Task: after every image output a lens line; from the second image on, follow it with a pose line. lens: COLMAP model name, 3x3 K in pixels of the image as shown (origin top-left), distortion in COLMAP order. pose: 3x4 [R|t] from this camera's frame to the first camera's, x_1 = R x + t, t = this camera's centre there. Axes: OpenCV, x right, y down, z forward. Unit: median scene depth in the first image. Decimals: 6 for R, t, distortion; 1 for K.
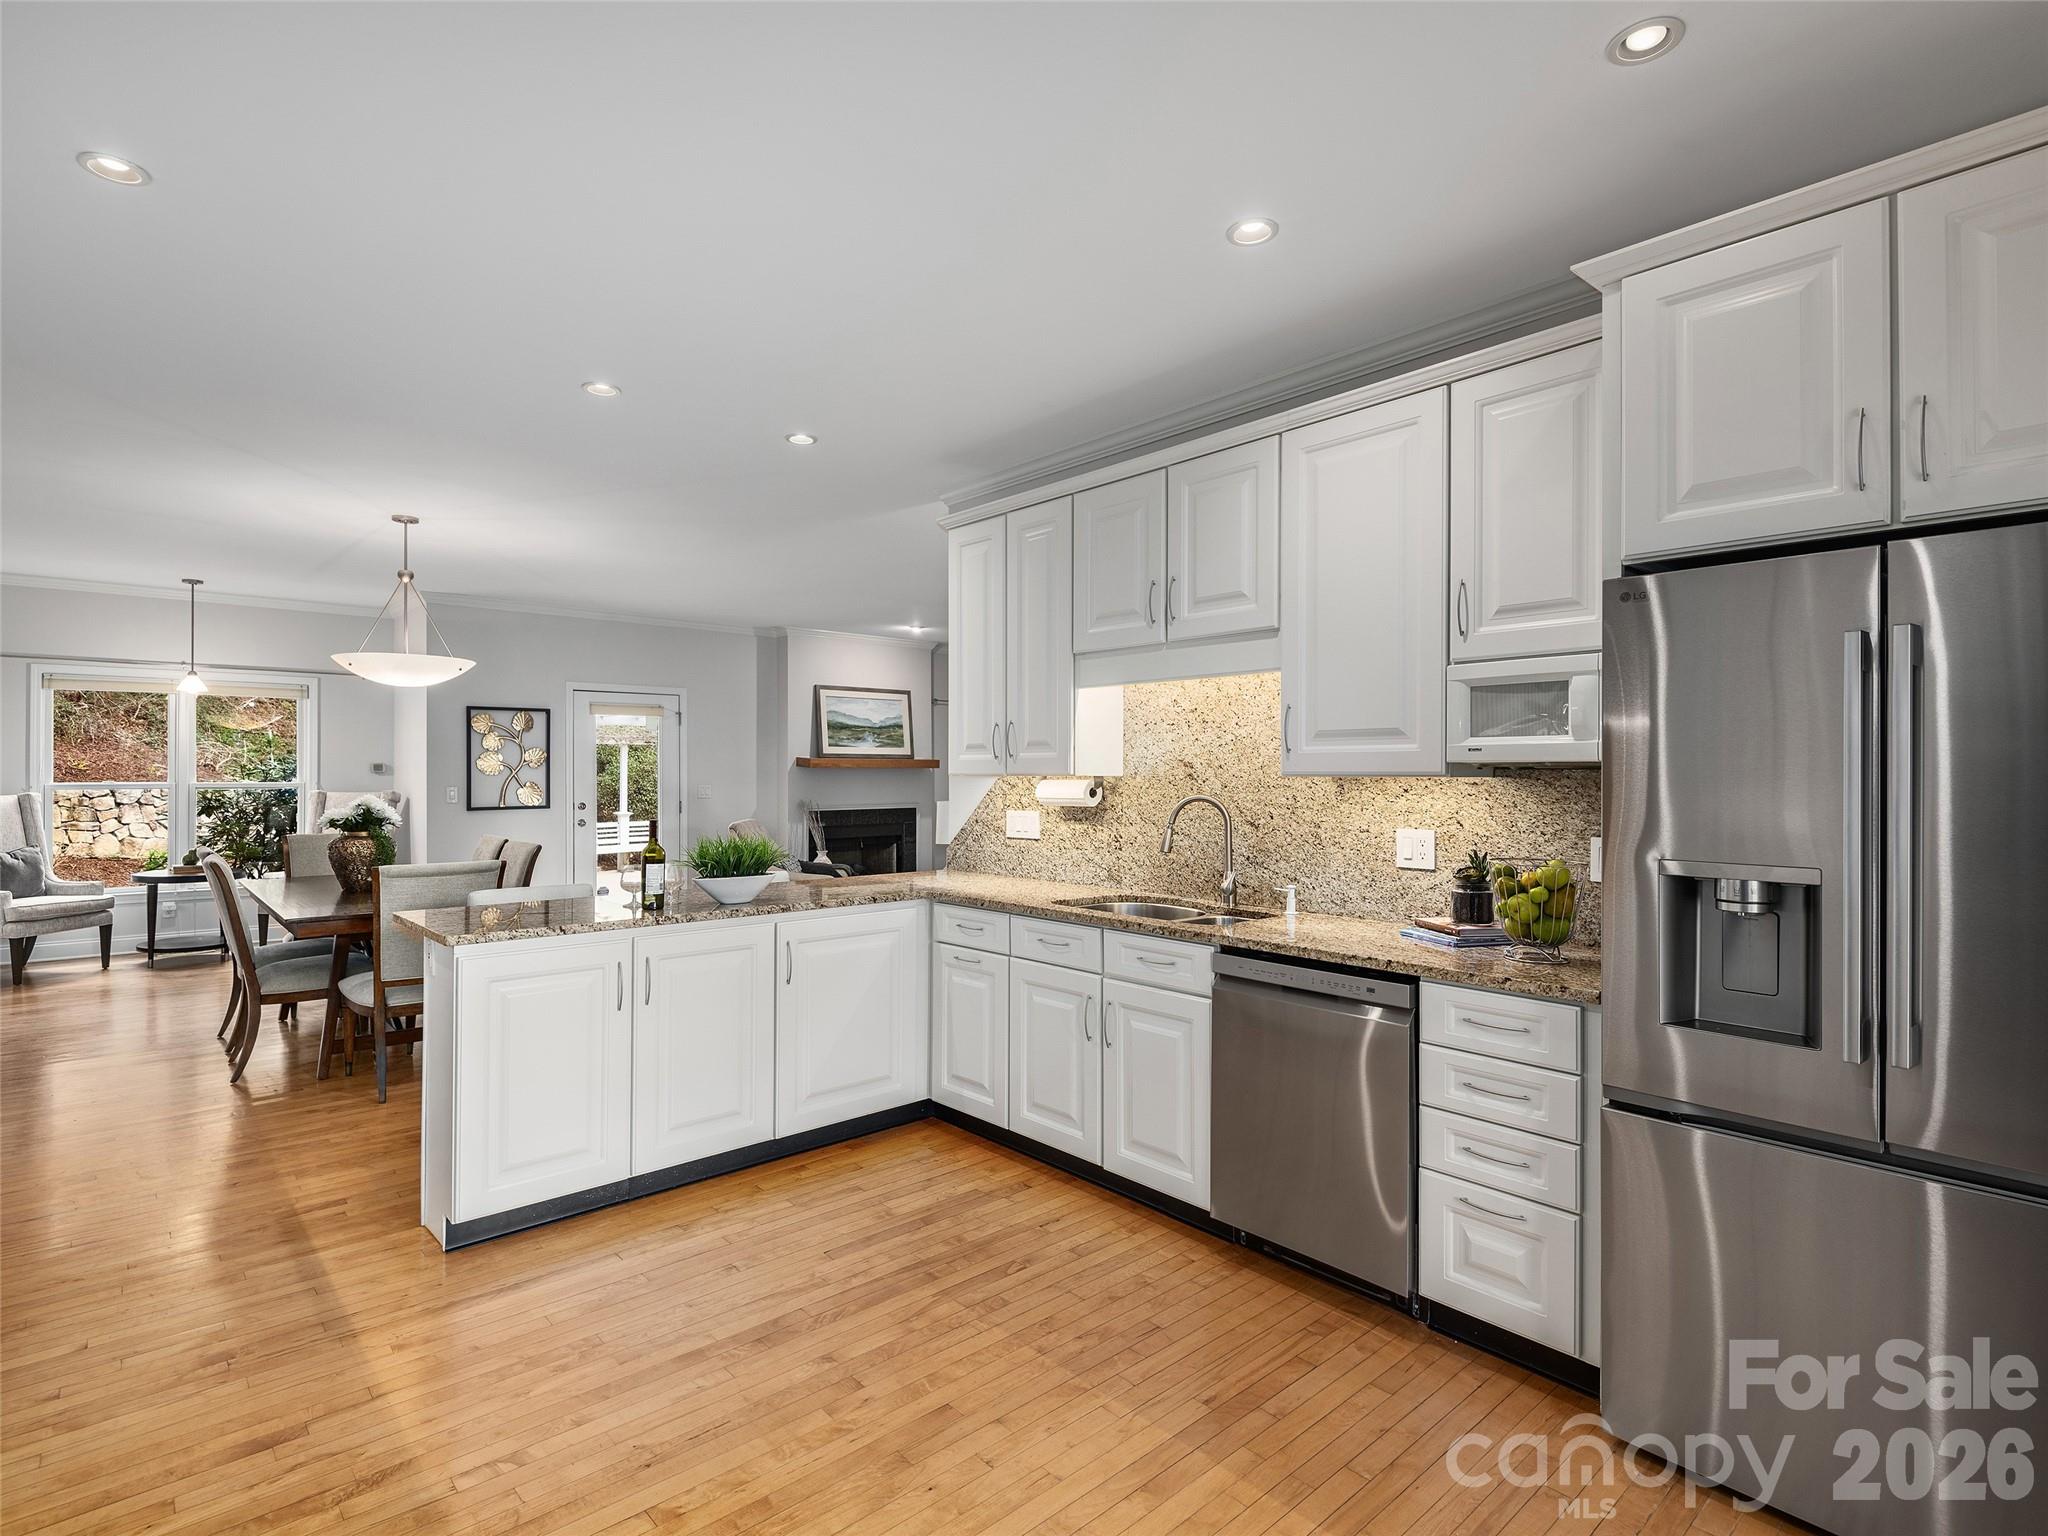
lens RADIAL K [[1053.0, 0, 1023.2], [0, 1053.0, 769.1], [0, 0, 1]] dist [0.021088, -0.001870]
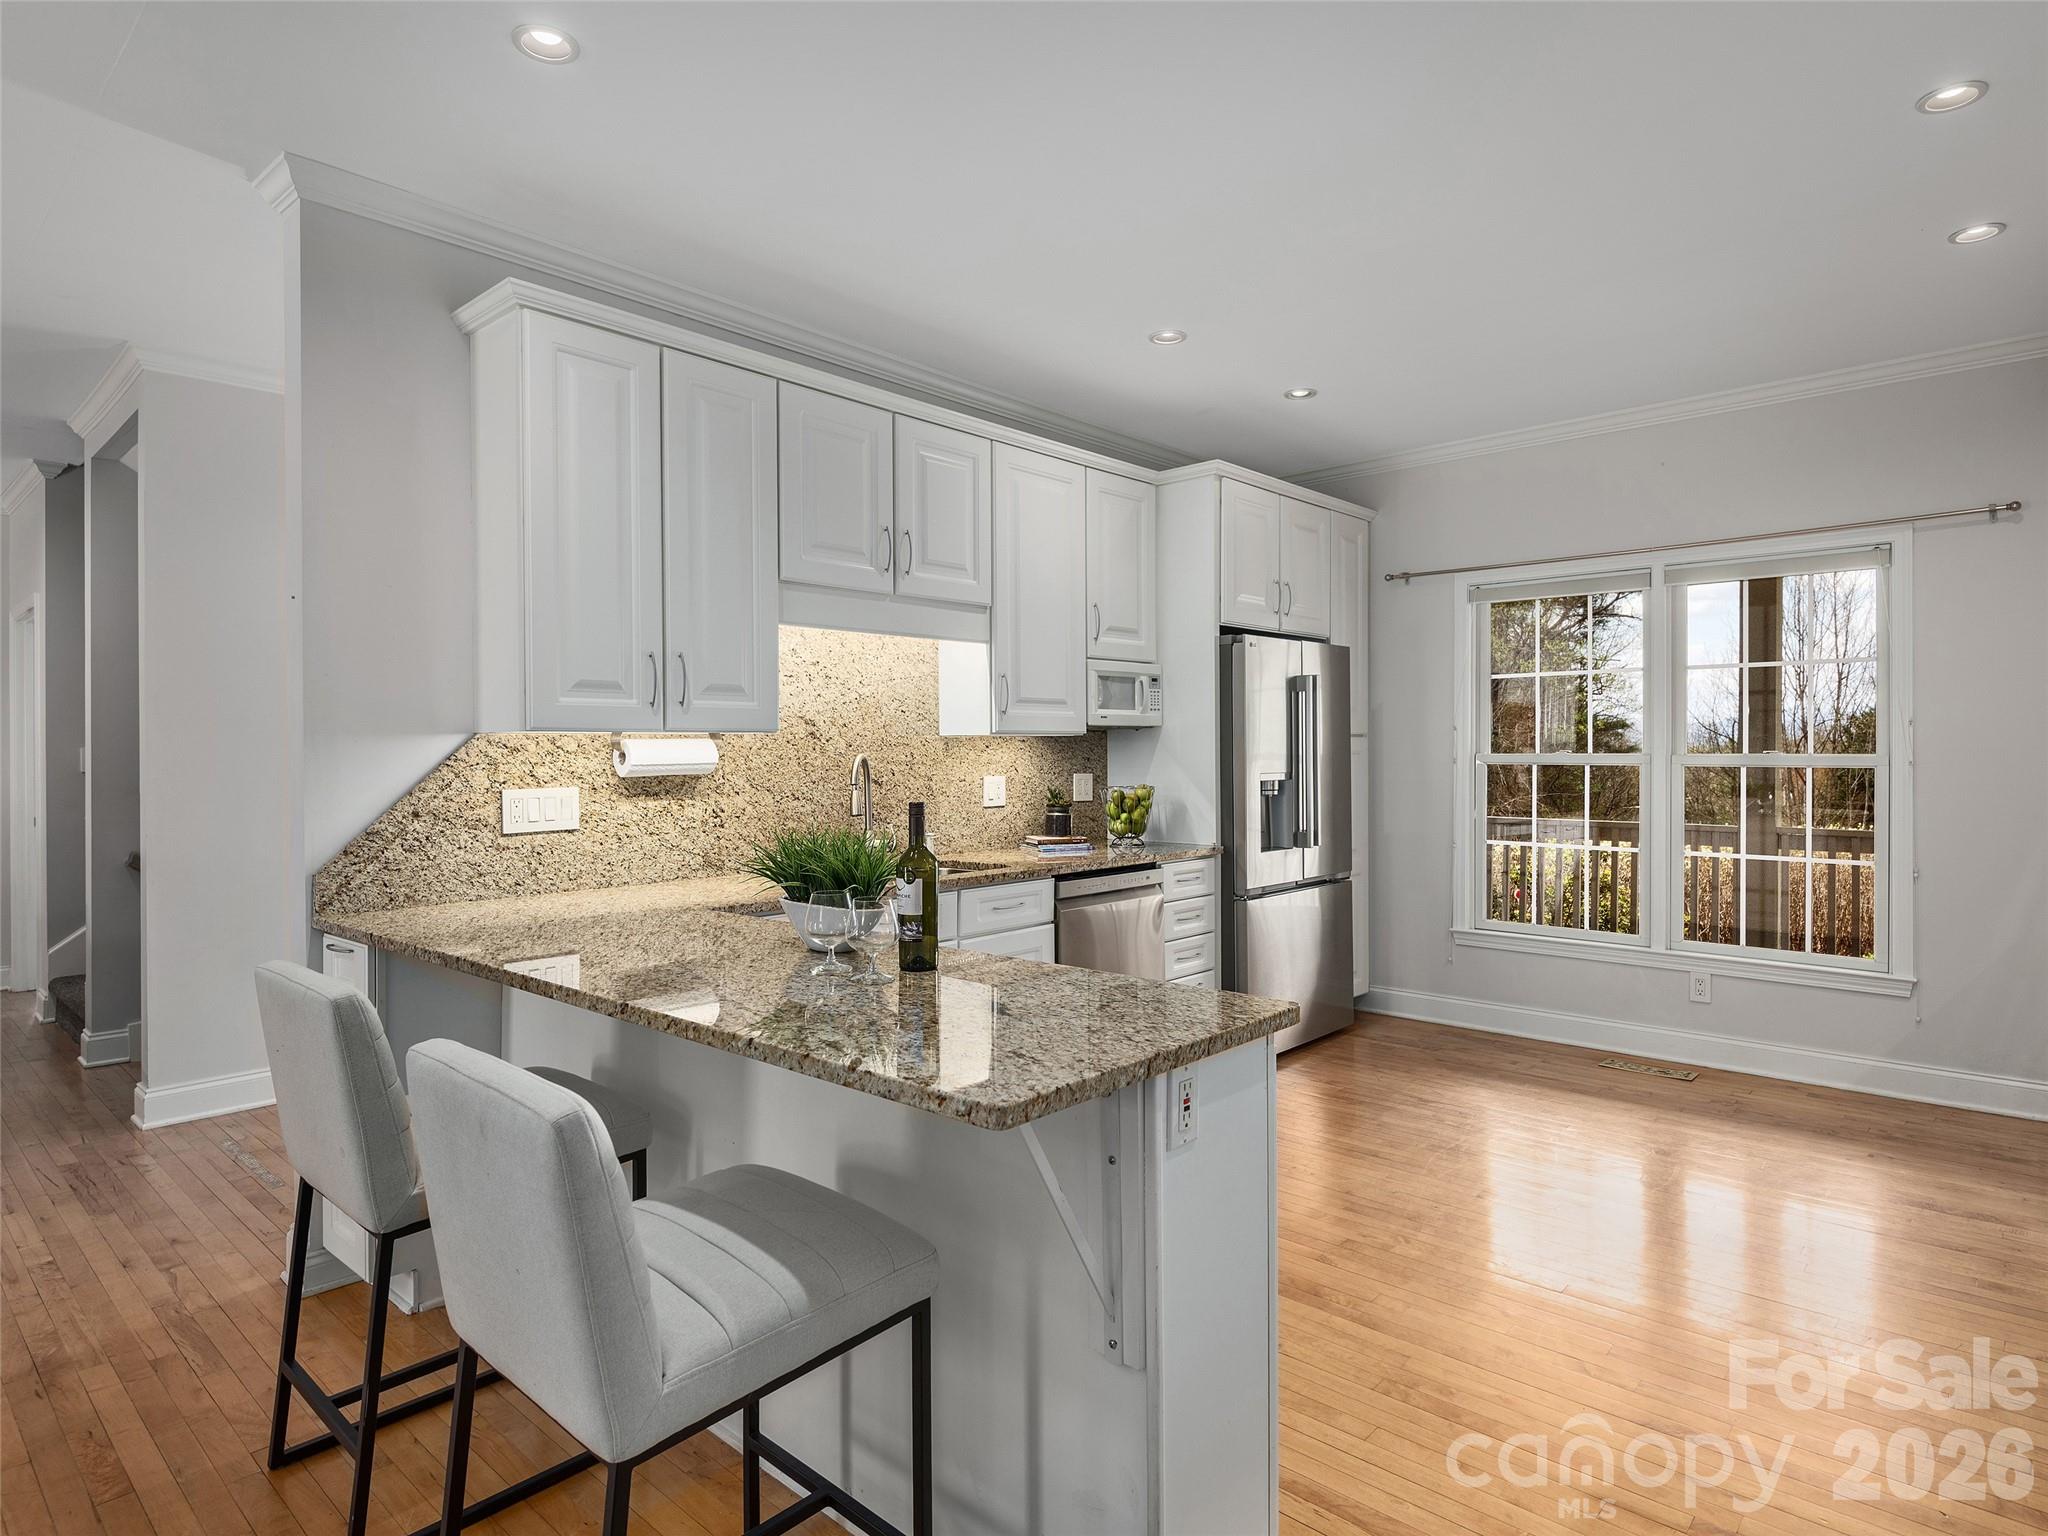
lens RADIAL K [[1112.9, 0, 1024.8], [0, 1112.9, 763.6], [0, 0, 1]] dist [0.017186, -0.014447]
pose [[-0.118867, -0.011470, 0.992844, -0.654360], [0.003249, 0.999923, 0.011941, 0.016532], [-0.992905, 0.004645, -0.118821, 0.739226]]
